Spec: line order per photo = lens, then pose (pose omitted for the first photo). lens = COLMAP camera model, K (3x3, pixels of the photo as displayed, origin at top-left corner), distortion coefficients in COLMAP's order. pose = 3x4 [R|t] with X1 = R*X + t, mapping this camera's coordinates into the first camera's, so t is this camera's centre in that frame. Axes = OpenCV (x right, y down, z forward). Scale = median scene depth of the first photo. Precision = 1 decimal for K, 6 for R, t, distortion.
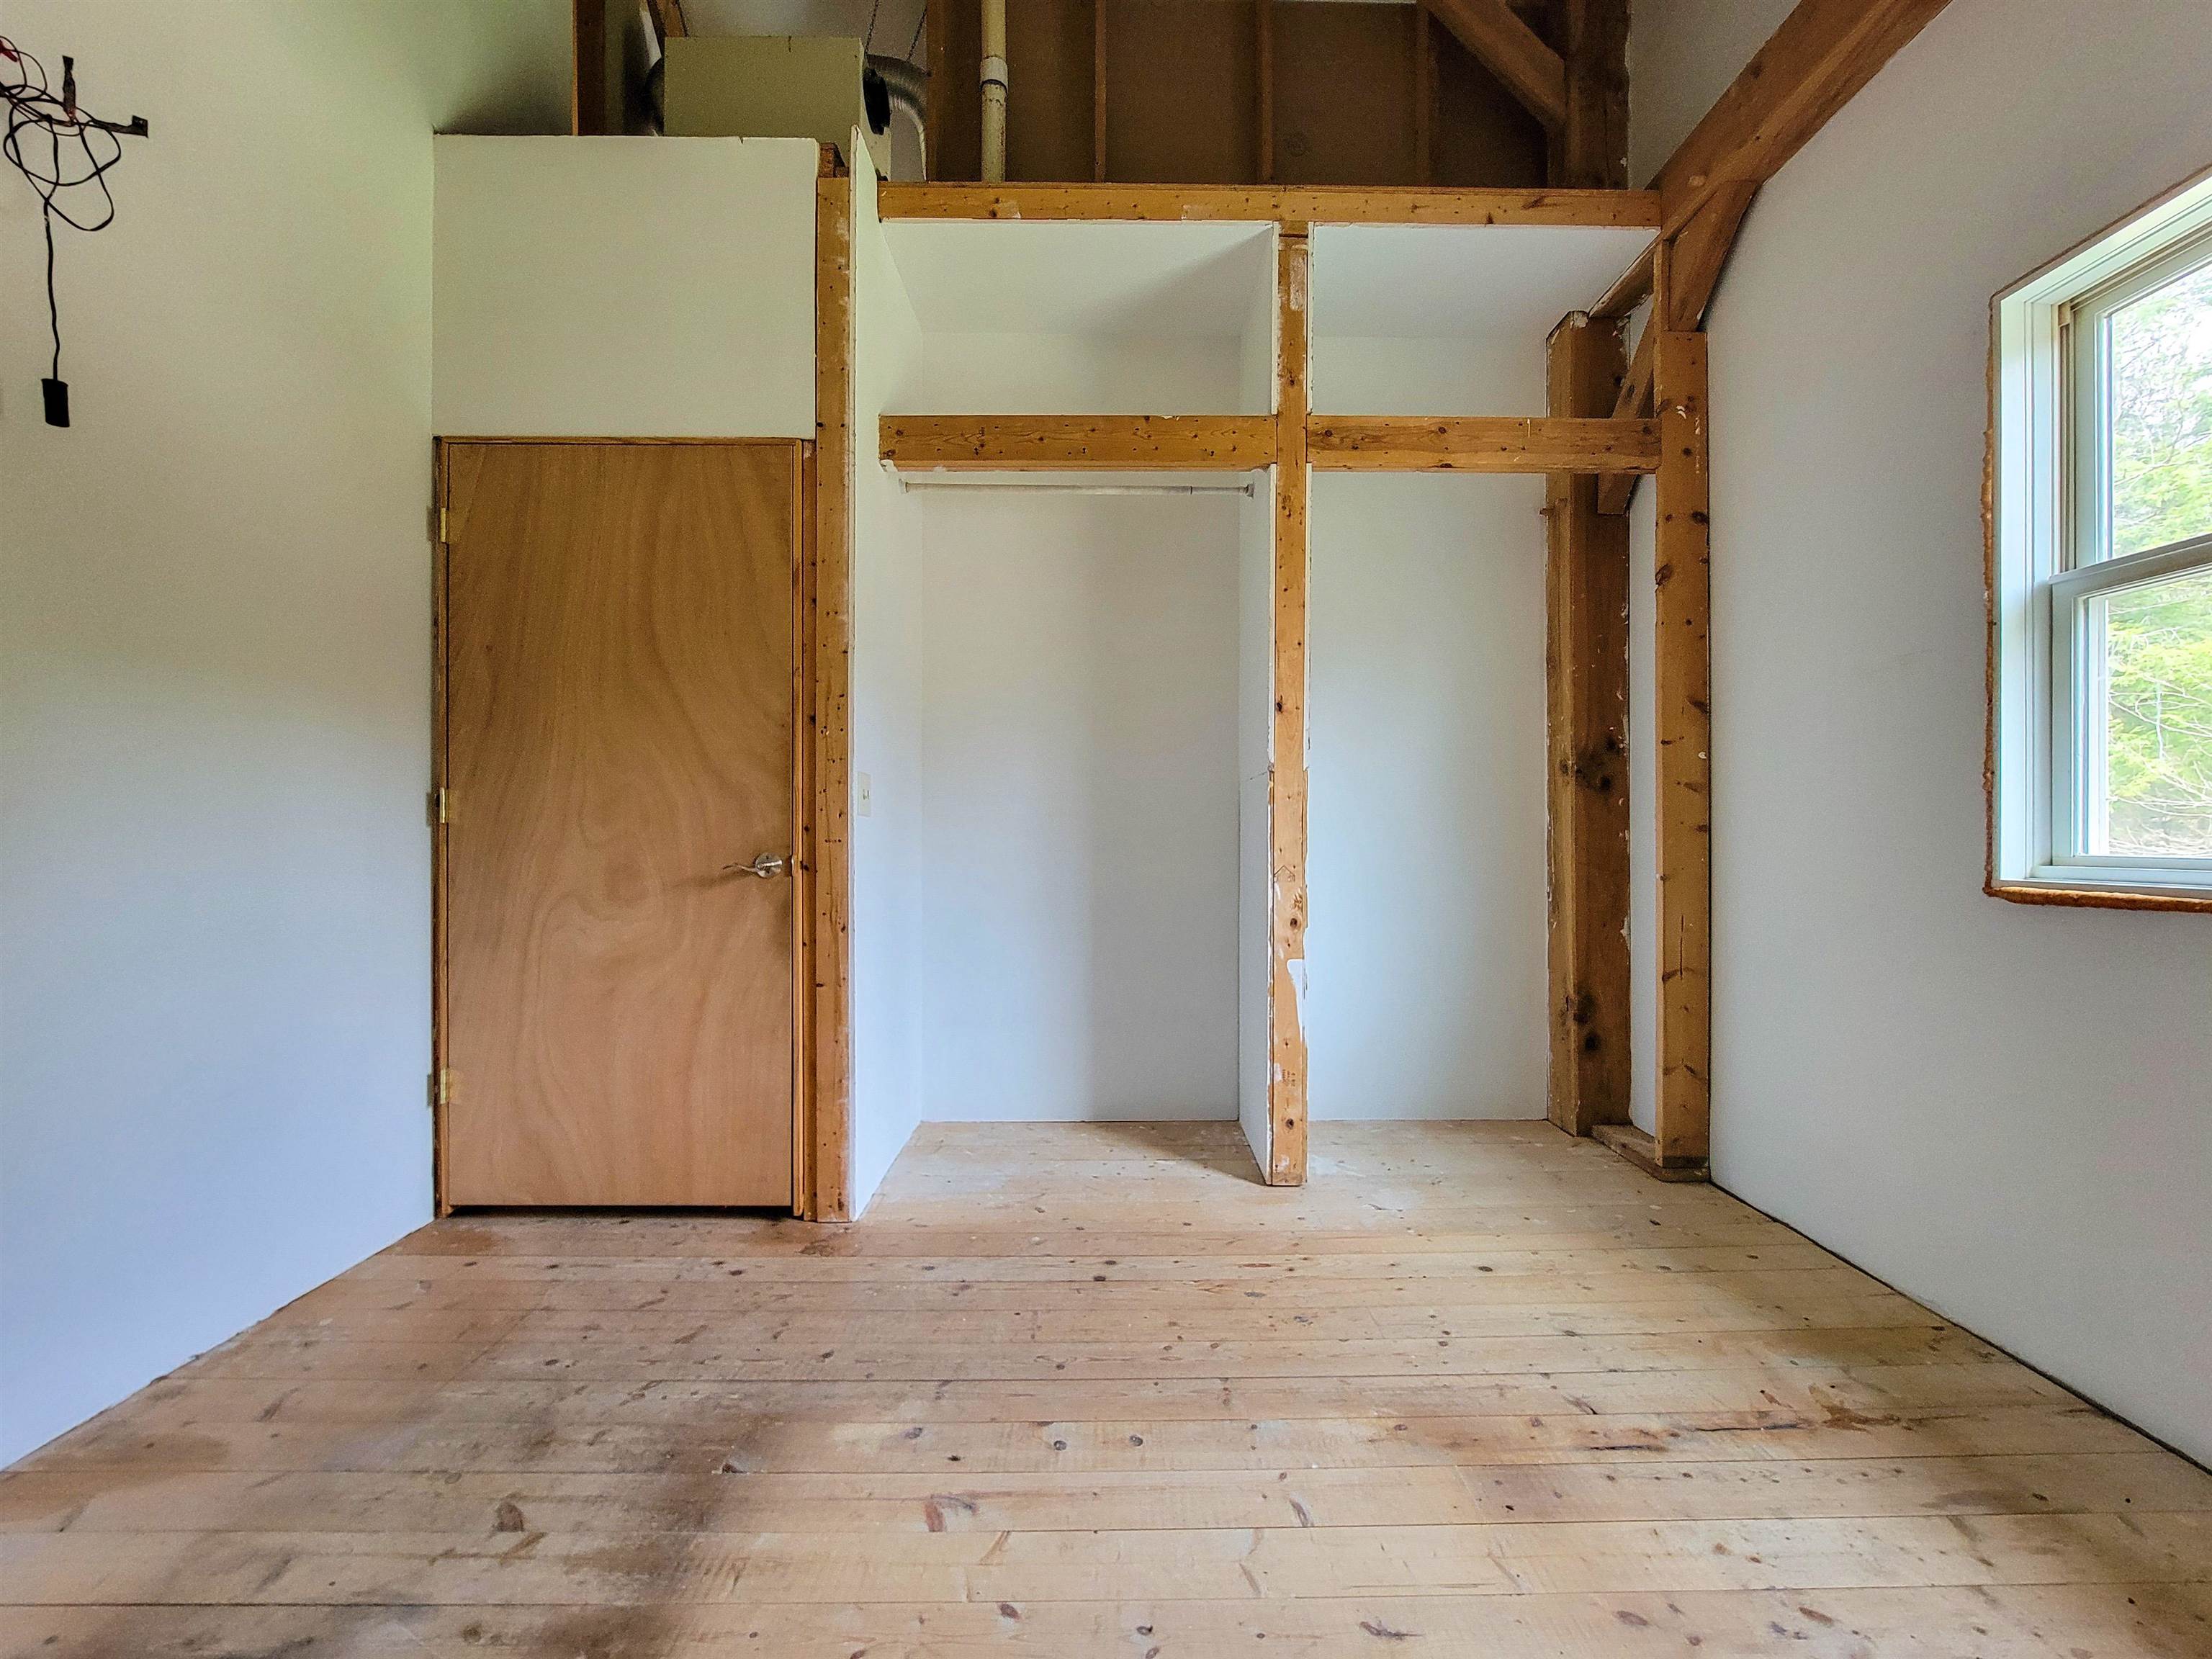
lens RADIAL K [[905.0, 0, 1111.3], [0, 905.0, 828.6], [0, 0, 1]] dist [-0.005733, 0.002441]
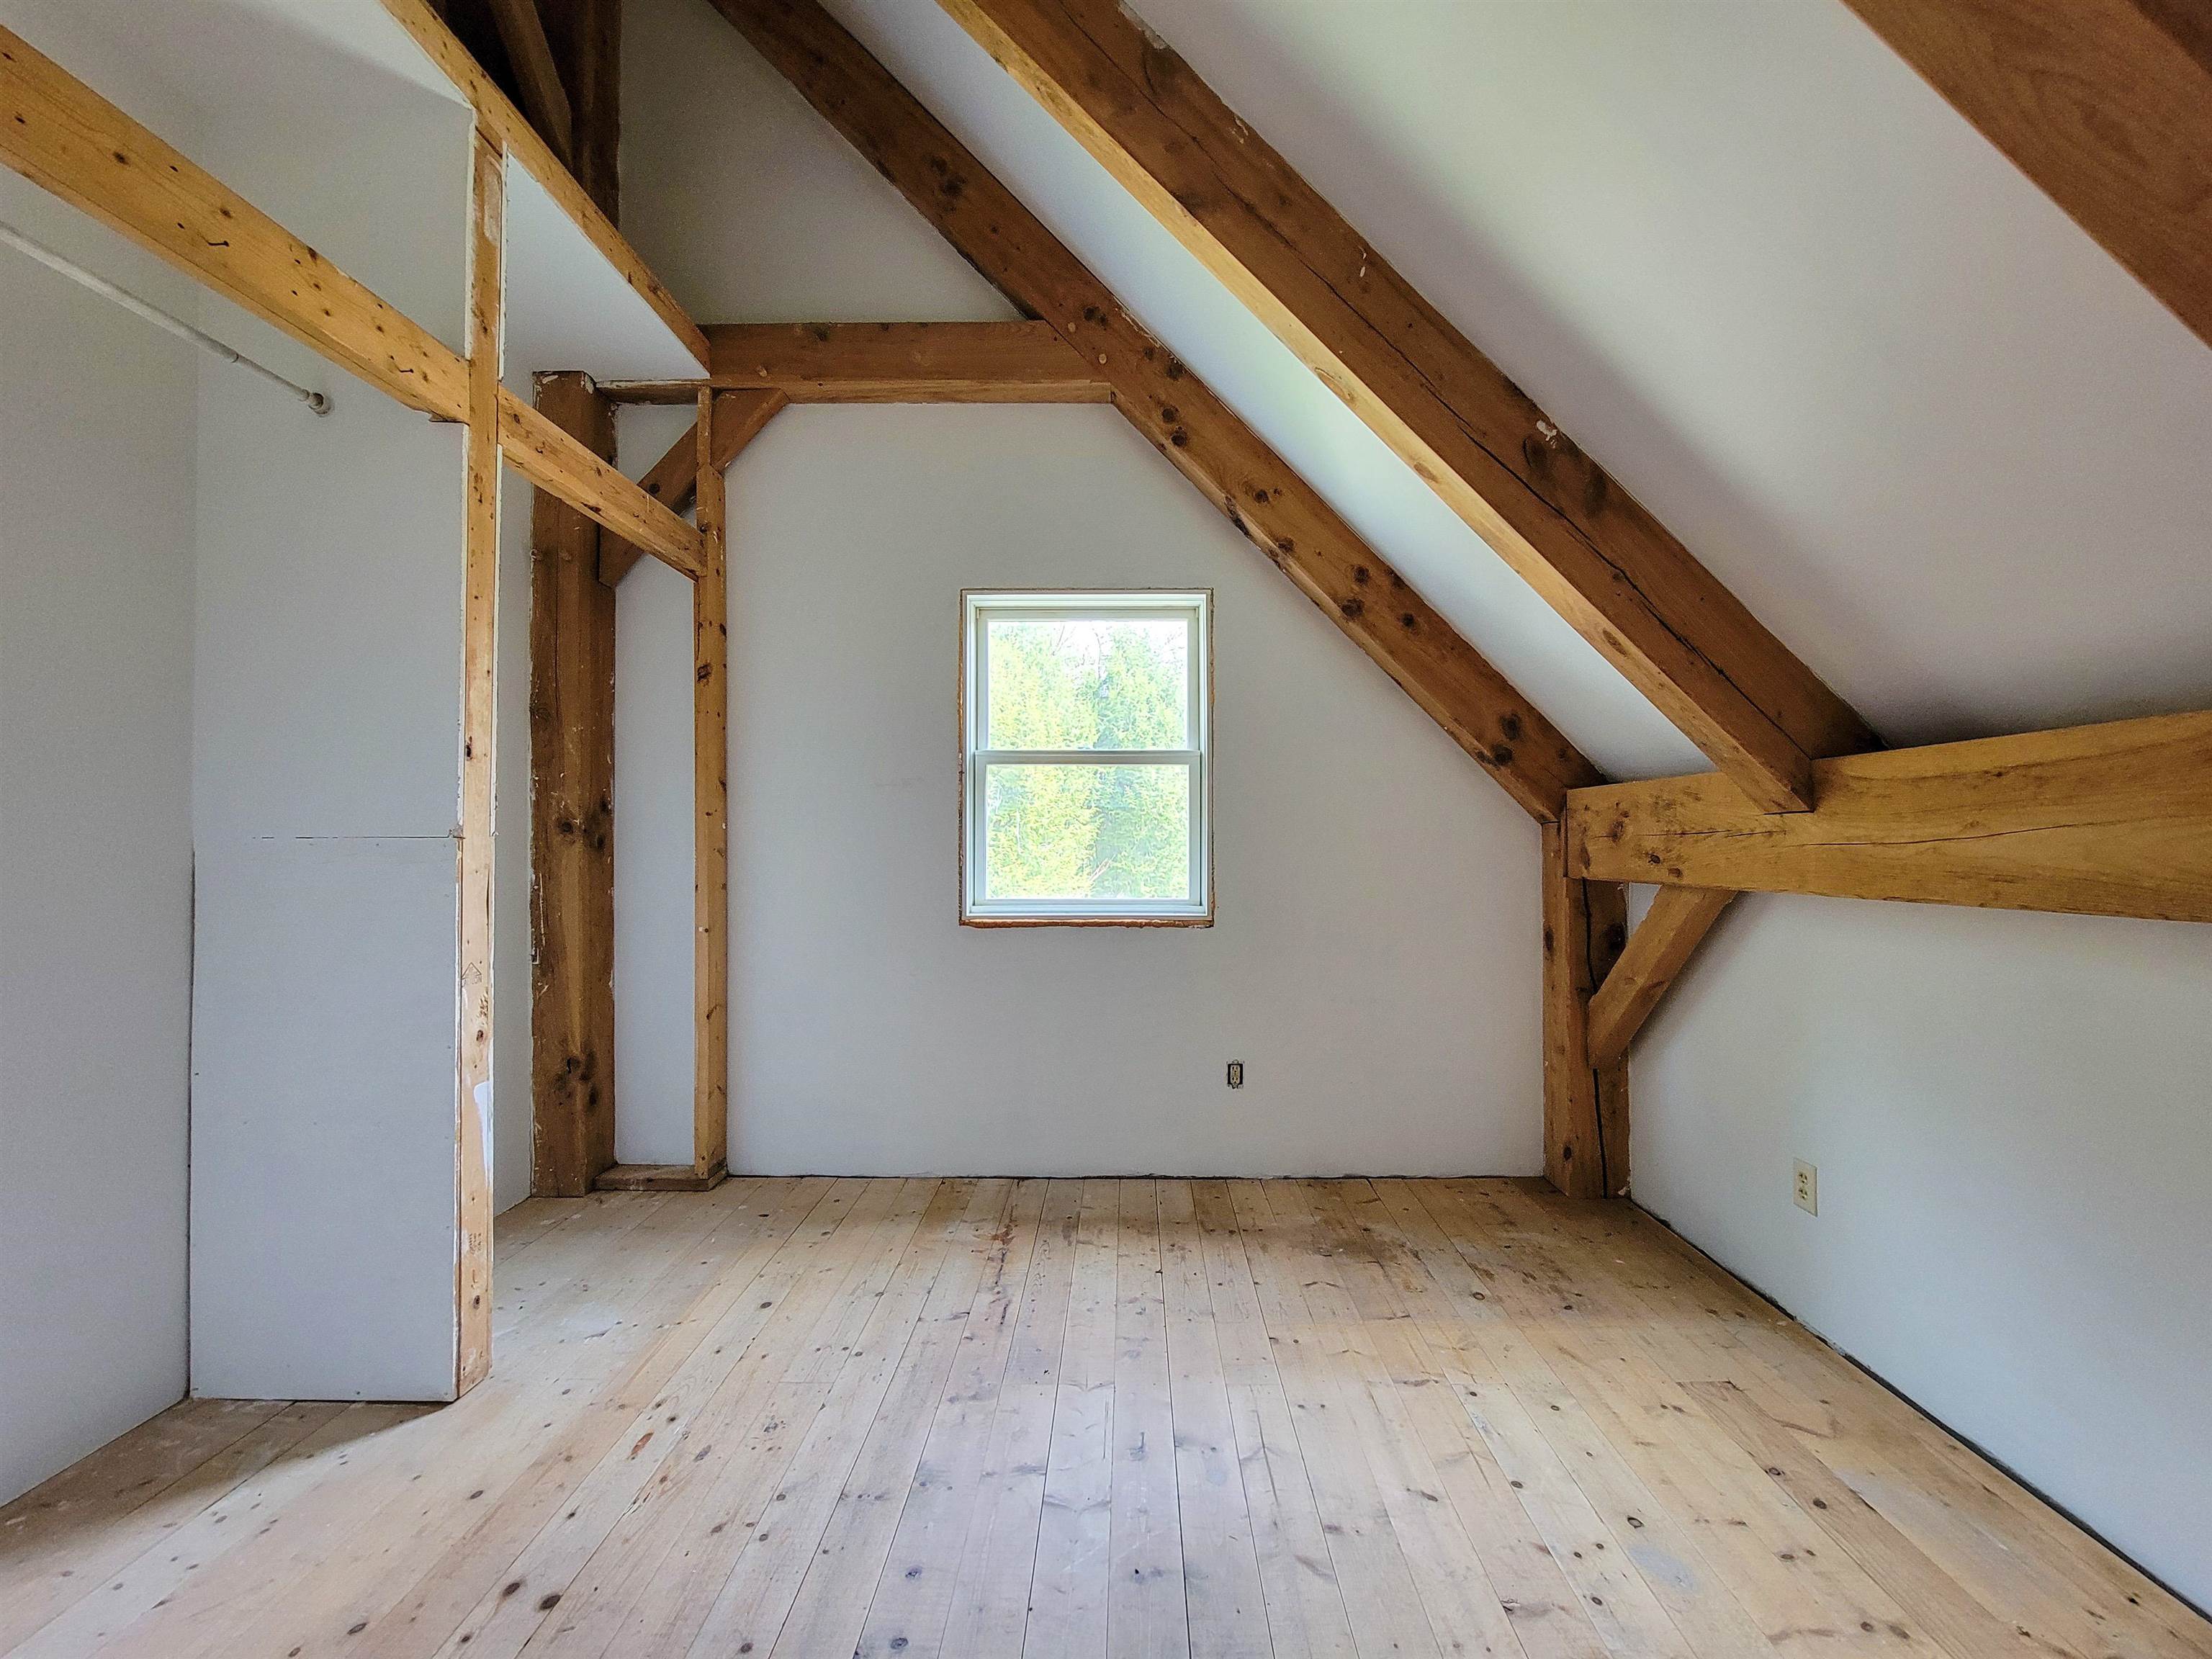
lens RADIAL K [[905.0, 0, 1118.4], [0, 905.0, 831.7], [0, 0, 1]] dist [-0.005733, 0.002441]
pose [[0.025609, 0.012787, 0.999590, -0.546805], [-0.002408, 0.999916, -0.012730, -0.059331], [-0.999669, -0.002081, 0.025638, 0.441890]]
